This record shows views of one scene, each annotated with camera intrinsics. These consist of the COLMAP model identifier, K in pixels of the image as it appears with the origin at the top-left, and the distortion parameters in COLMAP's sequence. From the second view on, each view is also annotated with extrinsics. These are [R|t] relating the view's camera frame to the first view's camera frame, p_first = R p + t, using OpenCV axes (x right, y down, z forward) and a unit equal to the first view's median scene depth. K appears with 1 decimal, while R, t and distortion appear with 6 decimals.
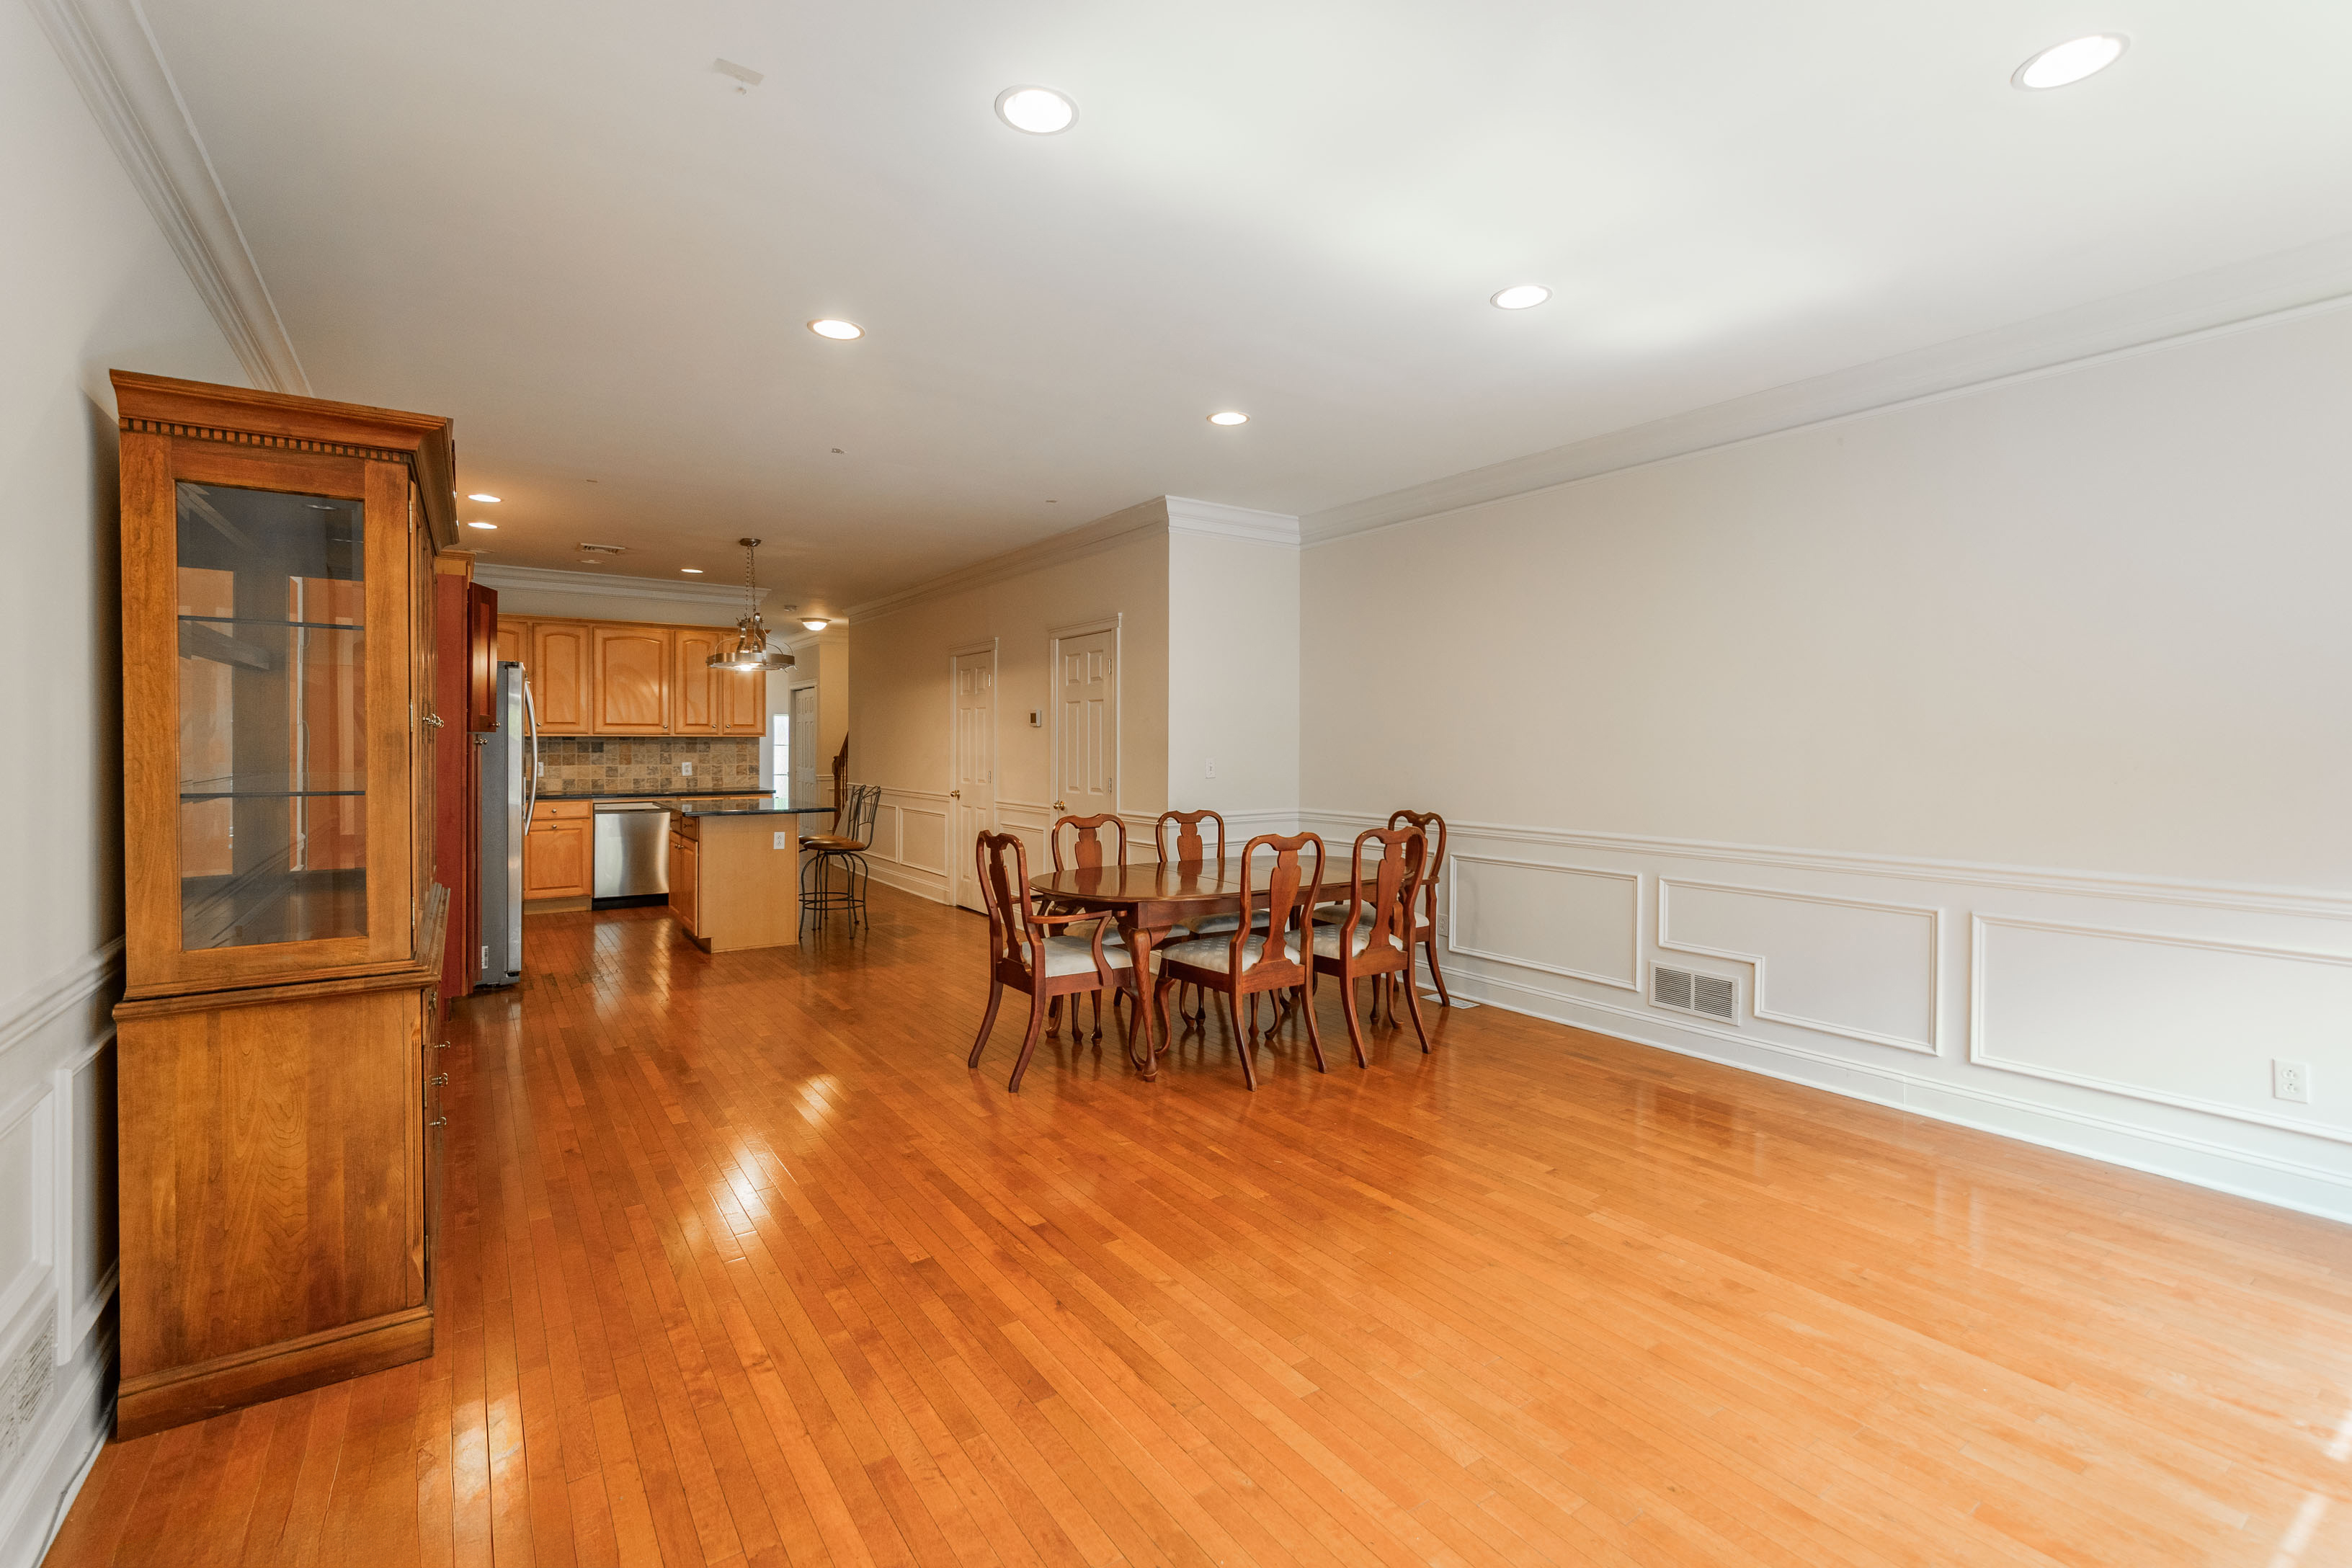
lens RADIAL K [[1046.2, 0, 1174.1], [0, 1046.2, 751.4], [0, 0, 1]] dist [0.001069, 0.000087]
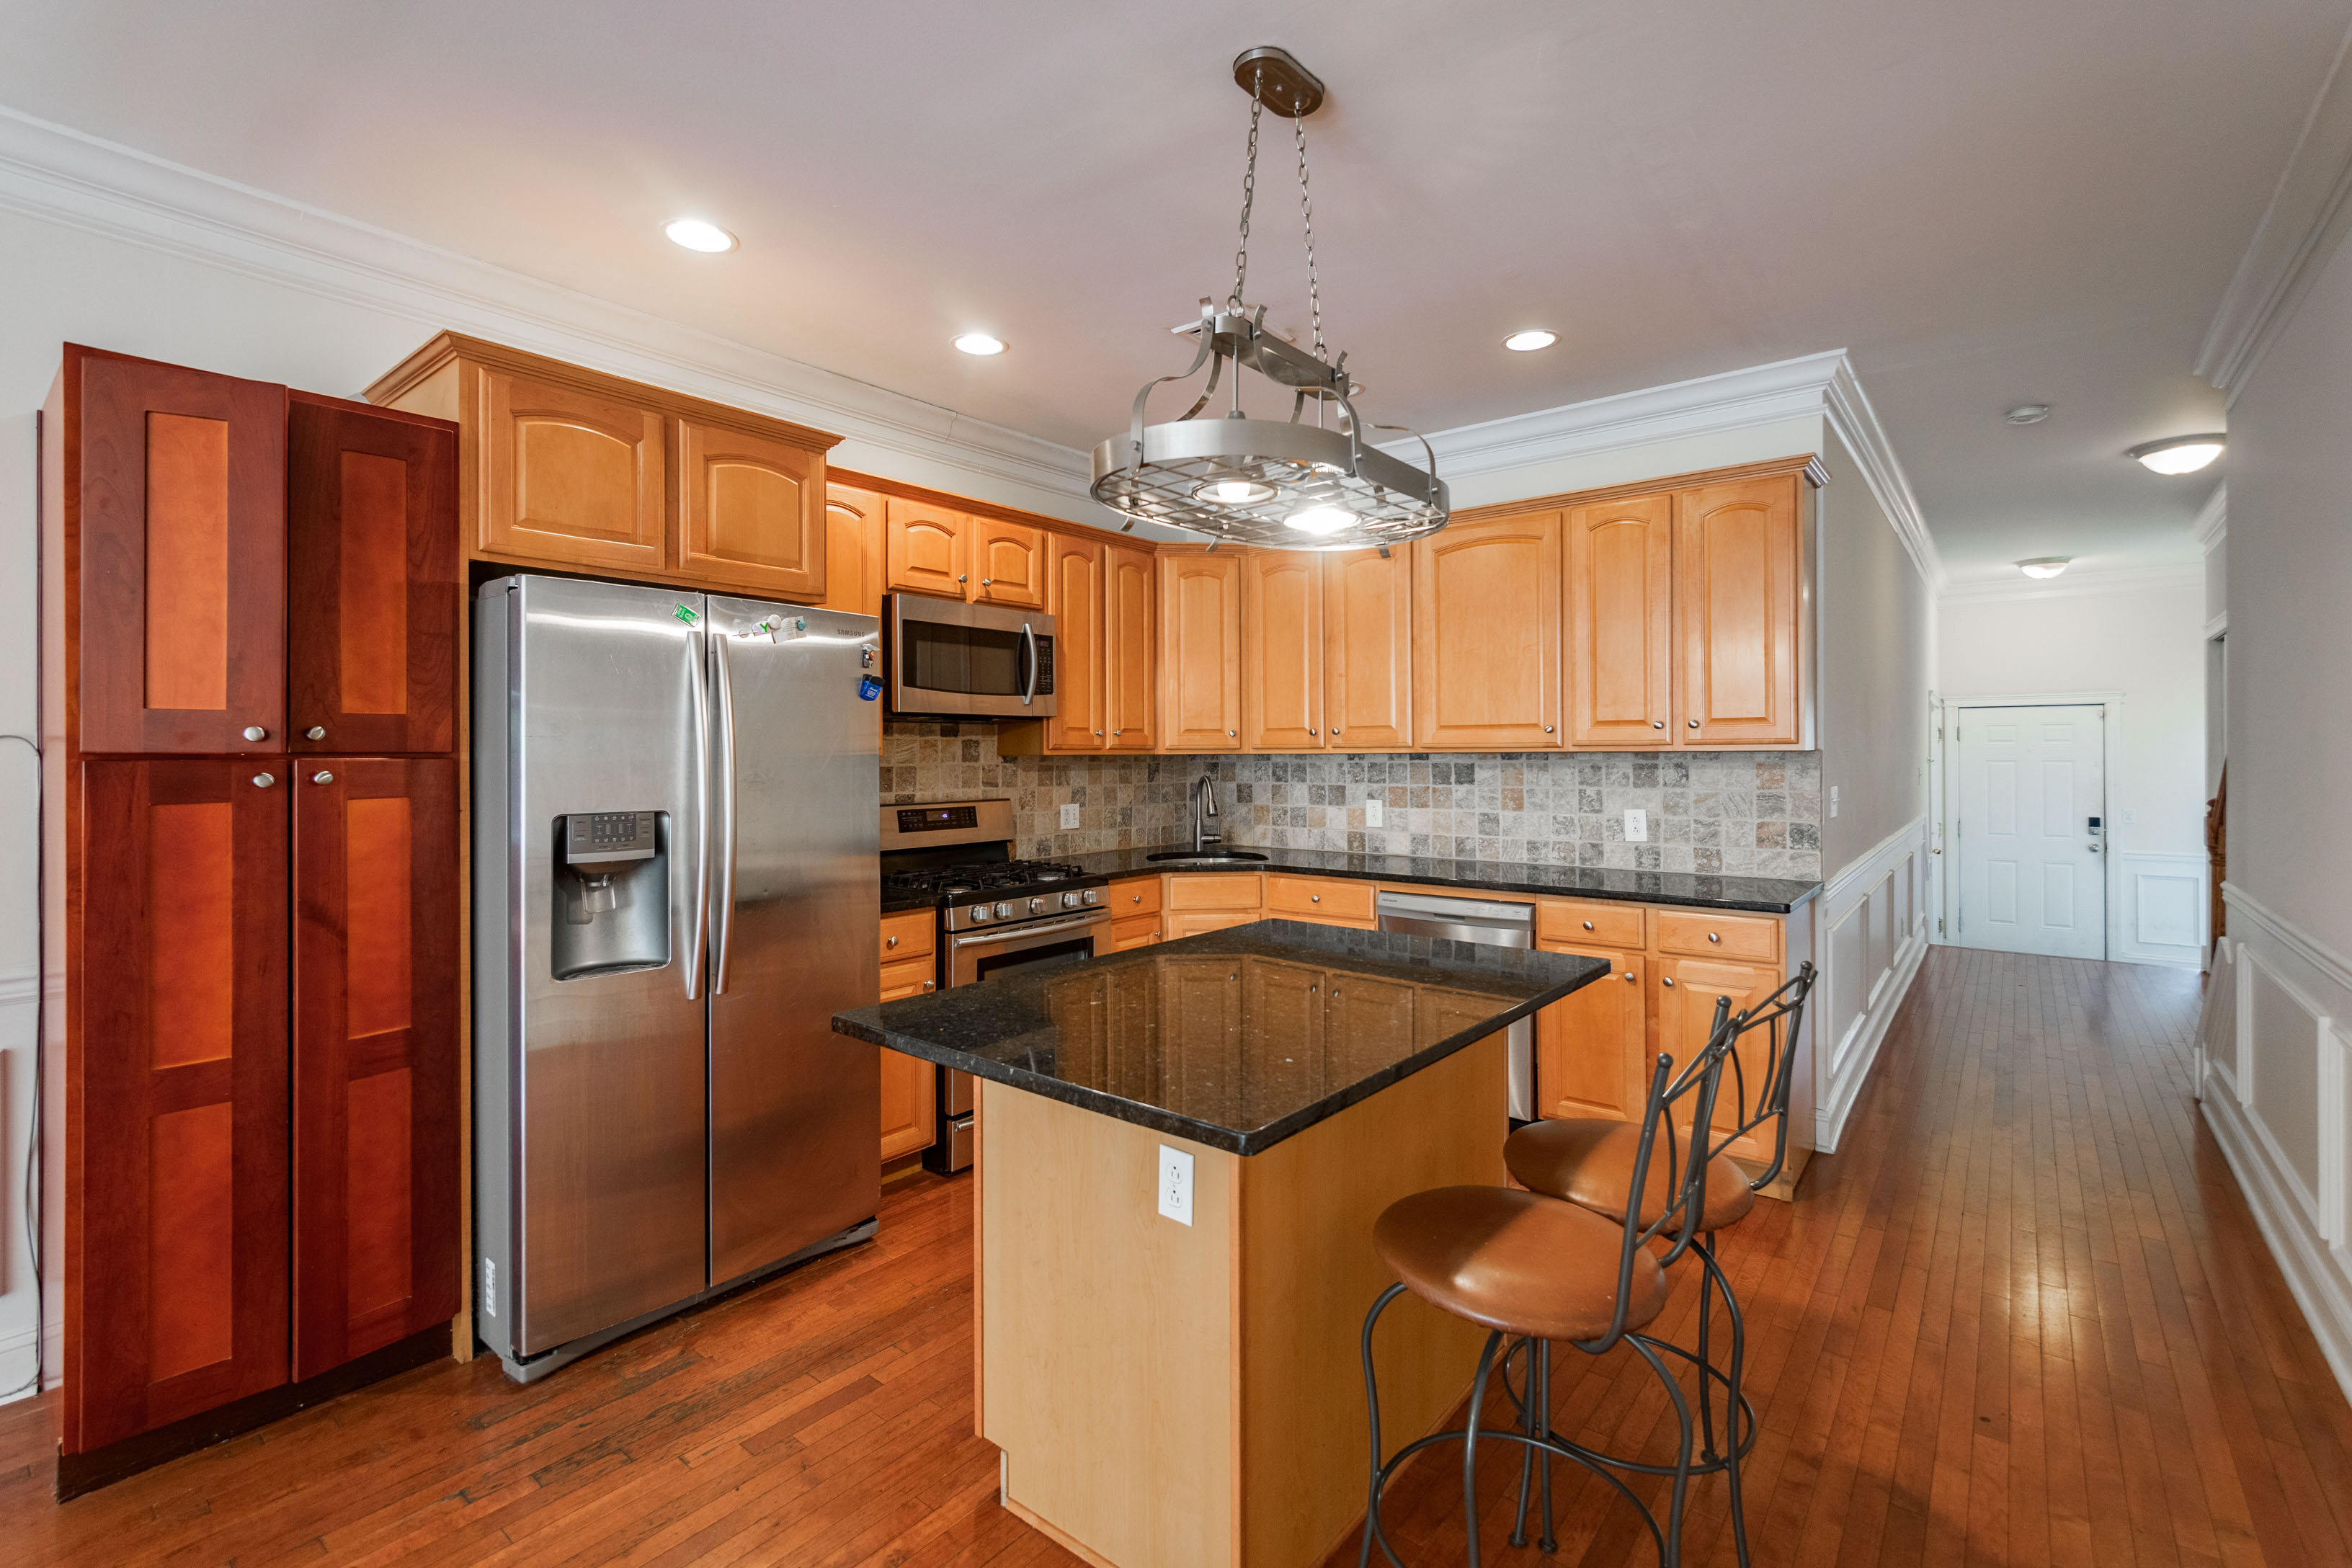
lens RADIAL K [[1046.2, 0, 1174.1], [0, 1046.2, 751.4], [0, 0, 1]] dist [0.001069, 0.000087]
pose [[0.292857, -0.005897, -0.956138, -0.109943], [-0.001266, 0.999978, -0.006555, -0.010726], [0.956155, 0.003130, 0.292843, 0.704411]]
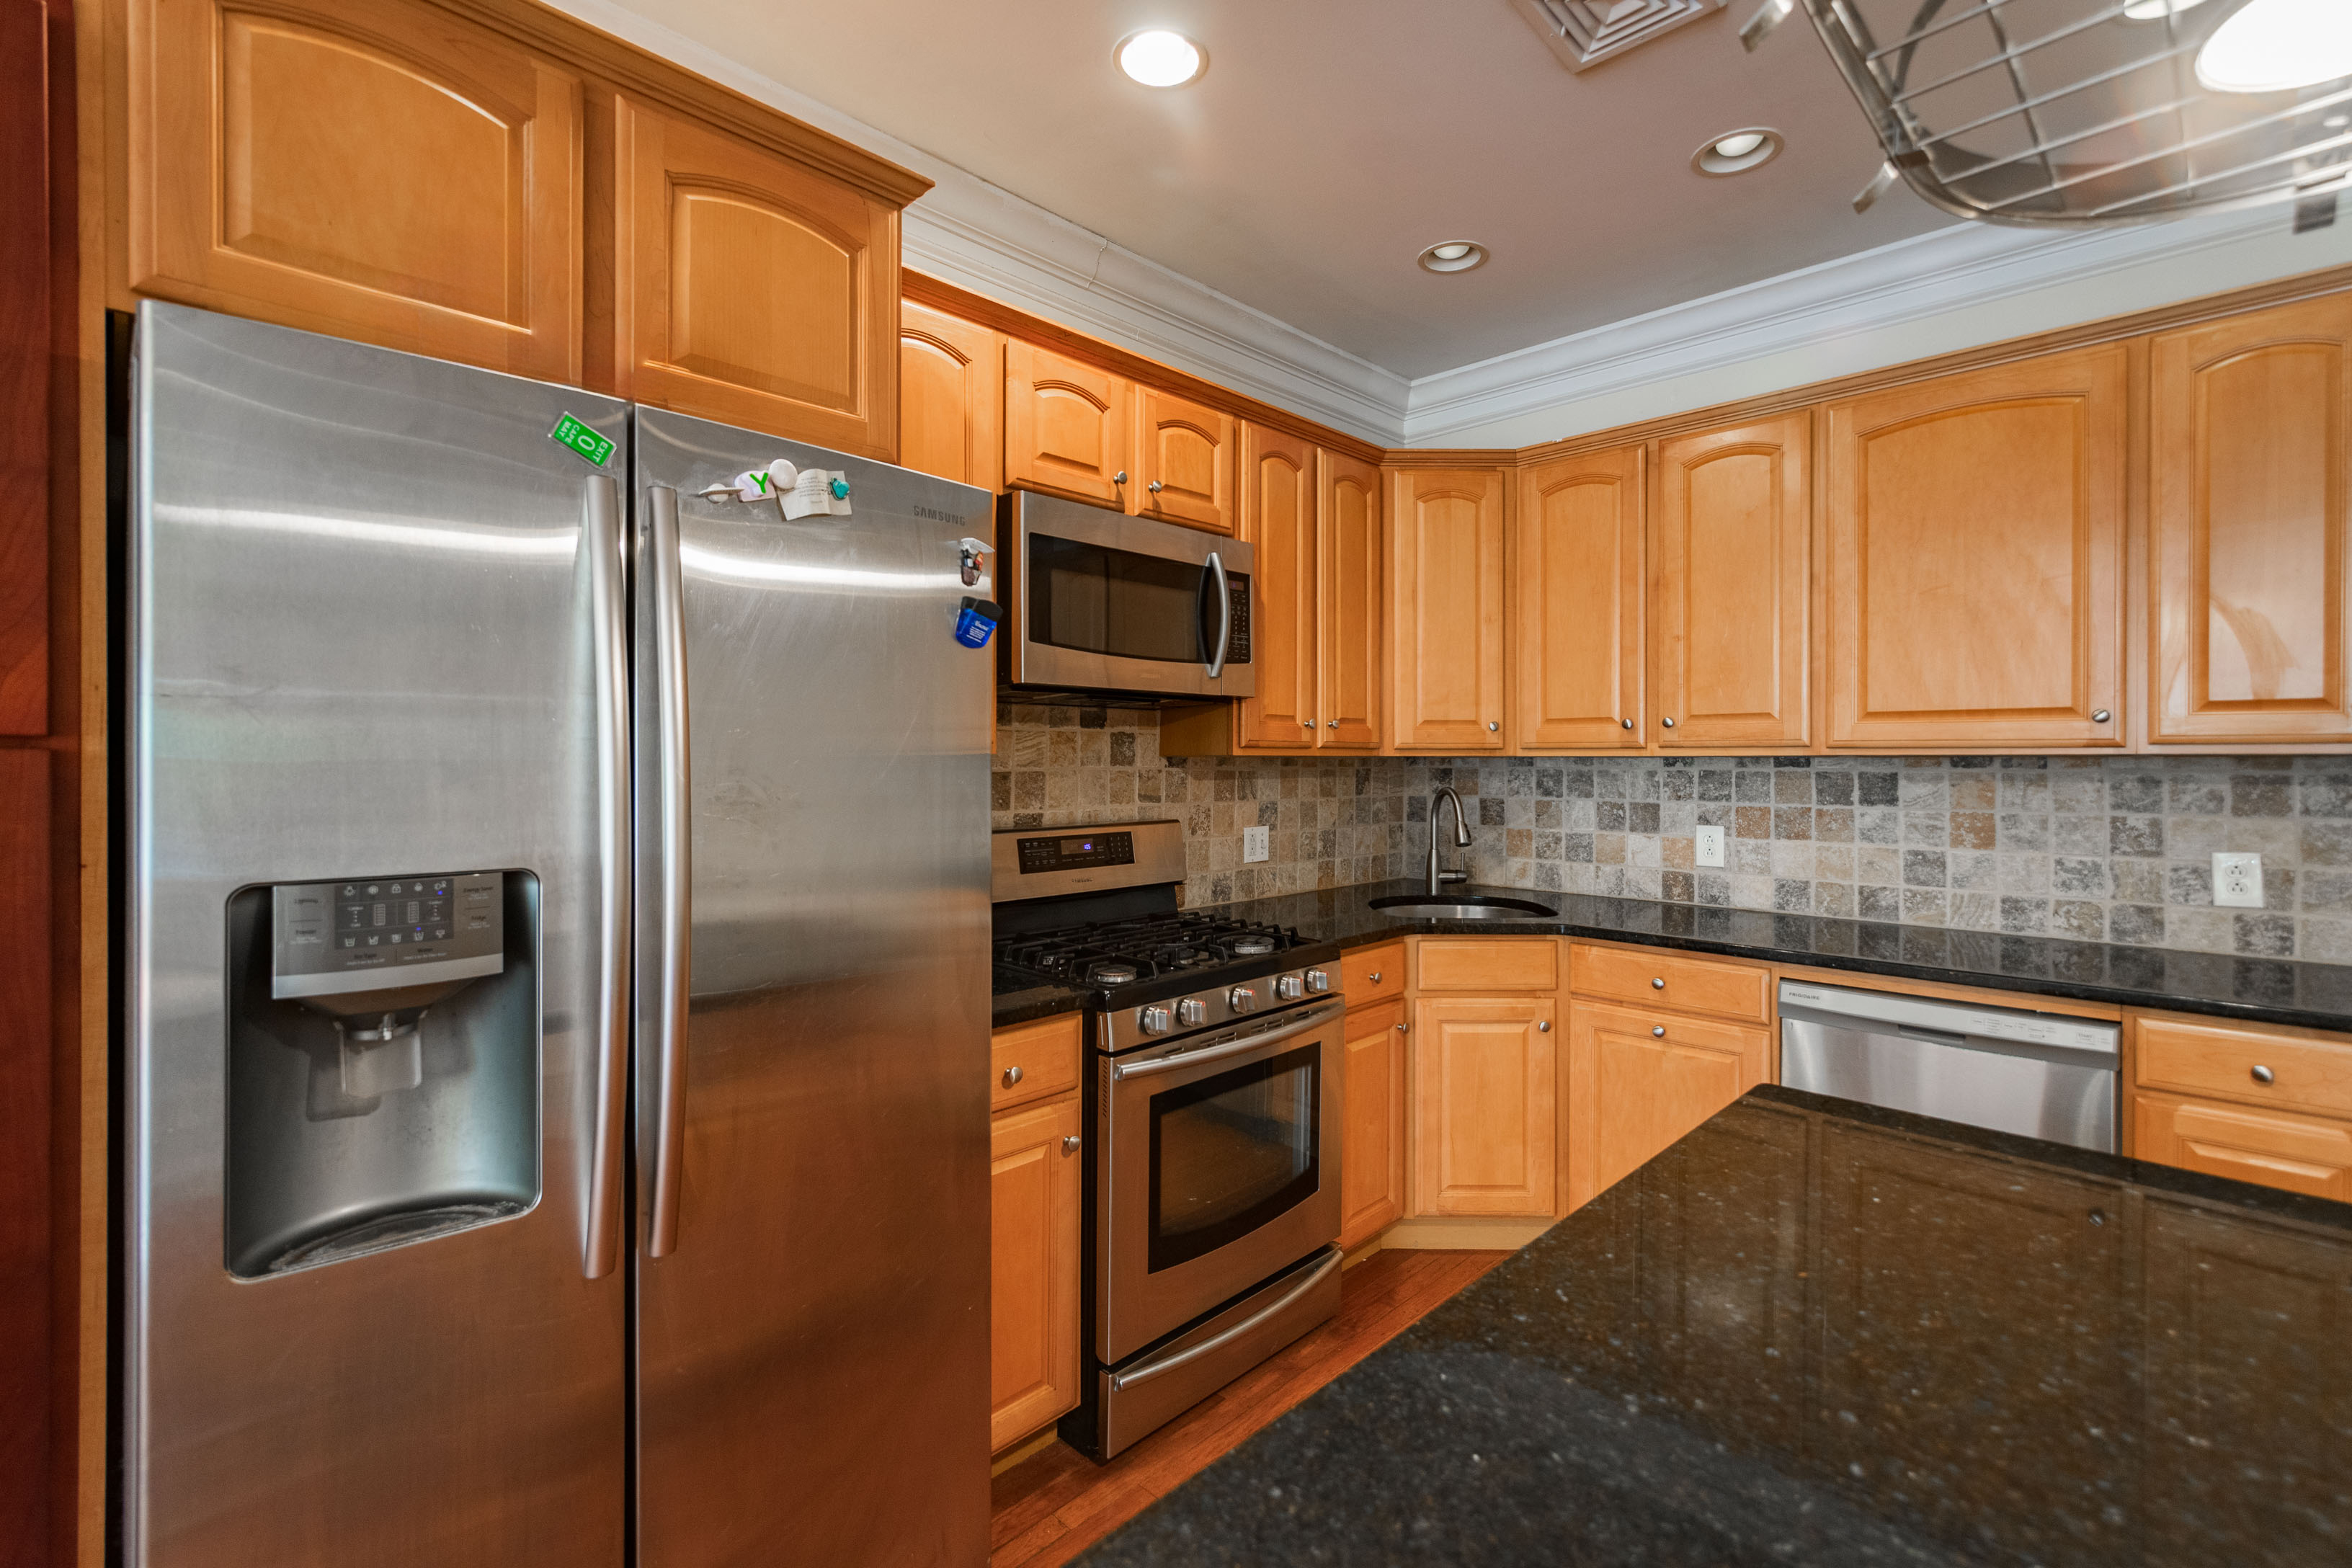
lens RADIAL K [[1046.8, 0, 1175.2], [0, 1046.8, 760.3], [0, 0, 1]] dist [-0.001223, -0.000117]
pose [[0.196793, -0.000067, -0.980445, -0.270897], [-0.007752, 0.999969, -0.001625, -0.010065], [0.980414, 0.007920, 0.196787, 0.707711]]
